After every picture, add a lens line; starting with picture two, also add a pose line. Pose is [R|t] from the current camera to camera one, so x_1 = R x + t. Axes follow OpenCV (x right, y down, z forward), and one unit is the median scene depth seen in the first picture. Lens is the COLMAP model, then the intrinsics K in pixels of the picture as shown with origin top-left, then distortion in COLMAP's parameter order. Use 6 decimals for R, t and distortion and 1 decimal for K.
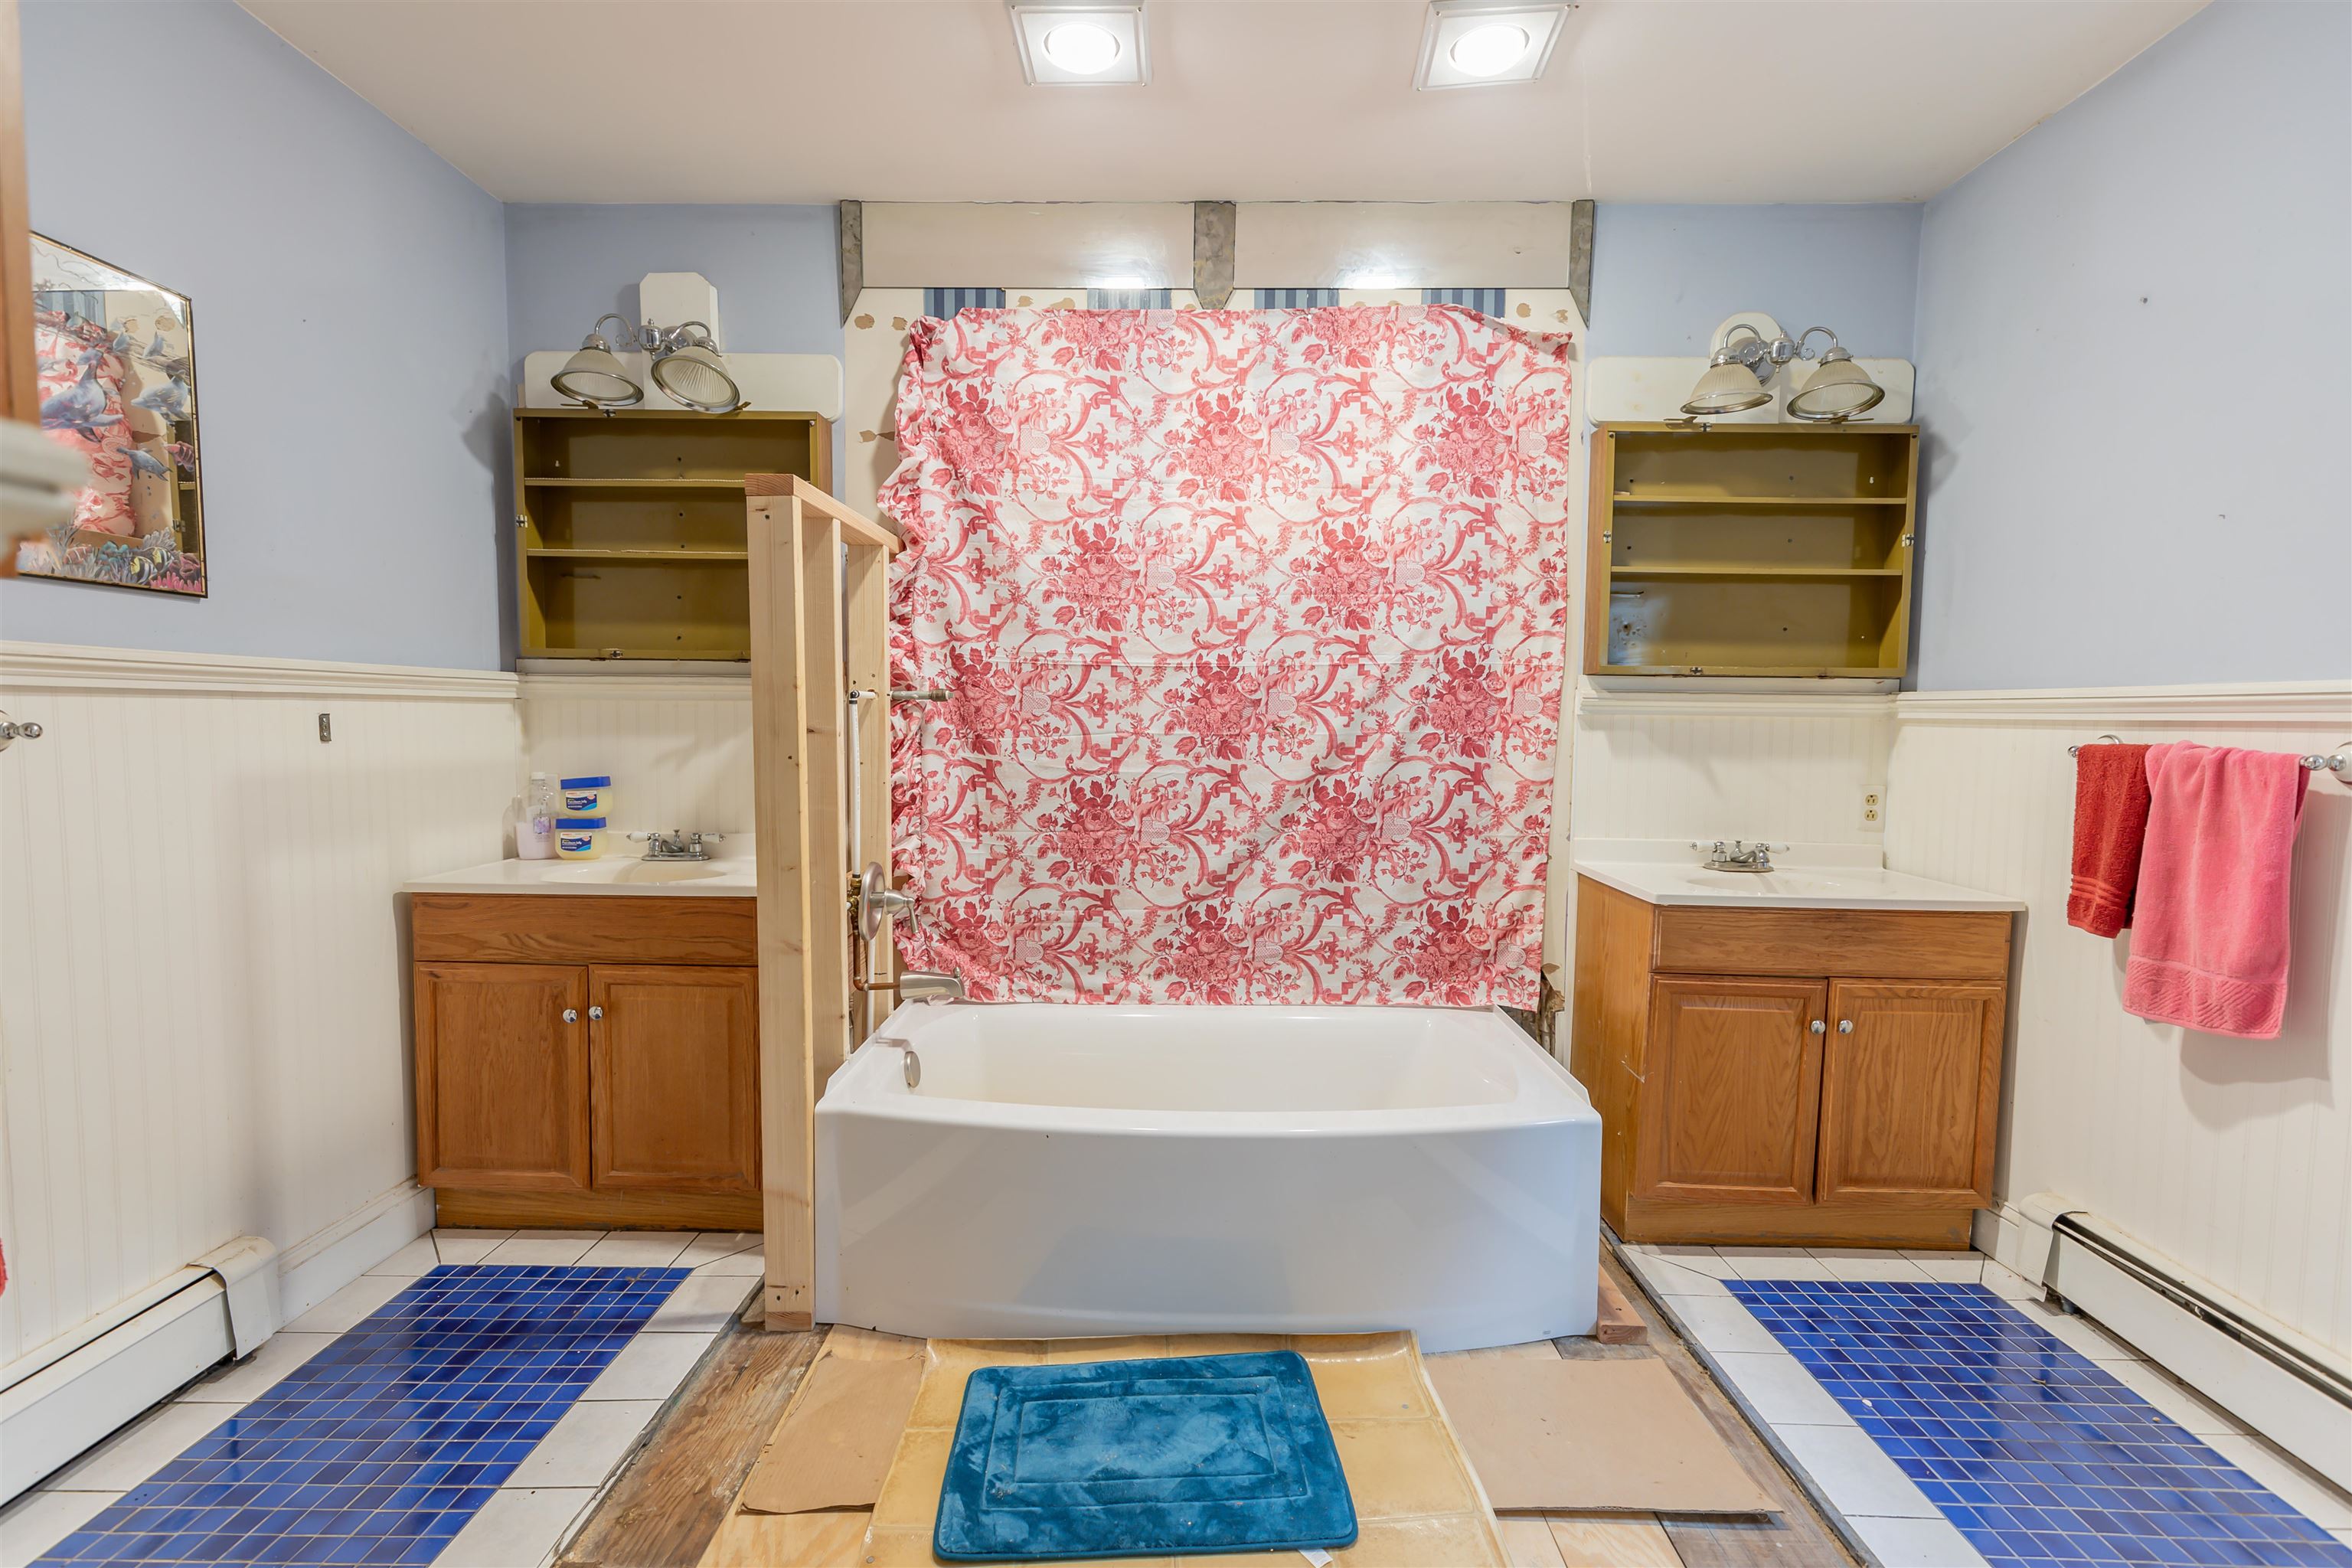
lens RADIAL K [[1083.9, 0, 1162.6], [0, 1083.9, 788.5], [0, 0, 1]] dist [-0.000794, -0.000141]
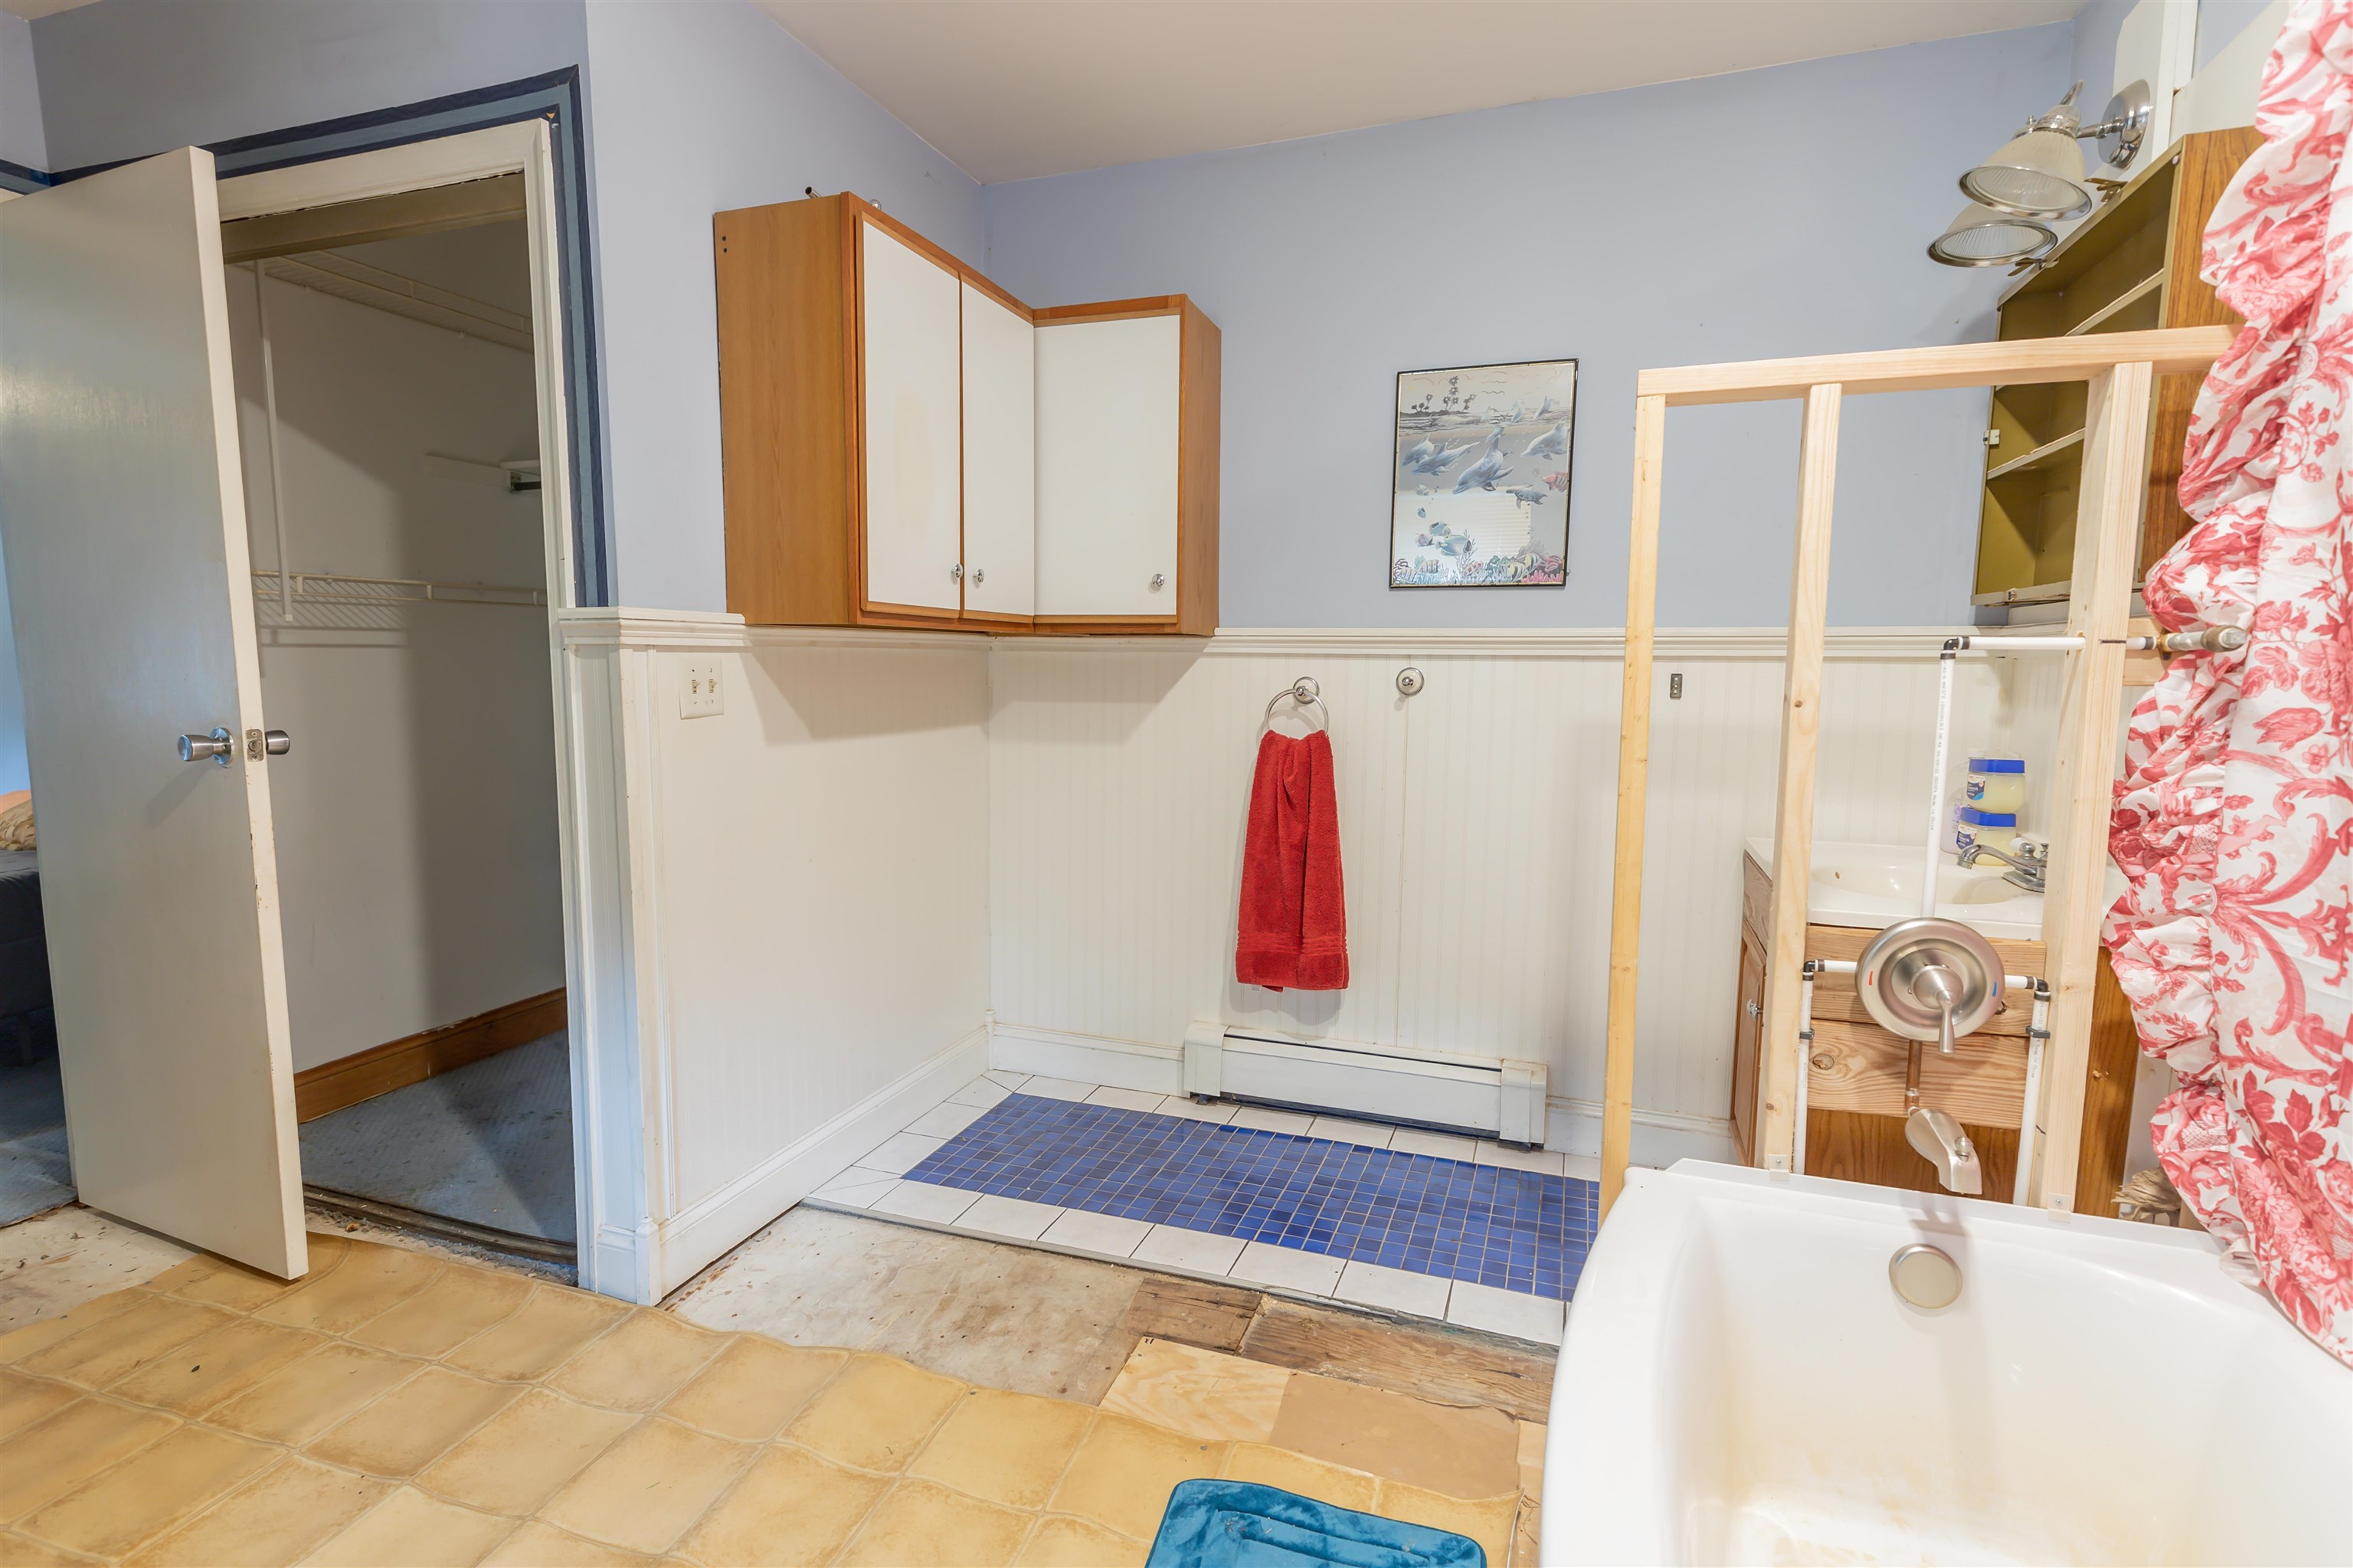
lens RADIAL K [[1084.4, 0, 1165.0], [0, 1084.4, 782.6], [0, 0, 1]] dist [-0.000794, -0.000141]
pose [[-0.316973, 0.093832, -0.943781, 0.397493], [-0.075675, 0.989419, 0.123785, -0.045780], [0.945411, 0.110657, -0.306519, 0.695221]]
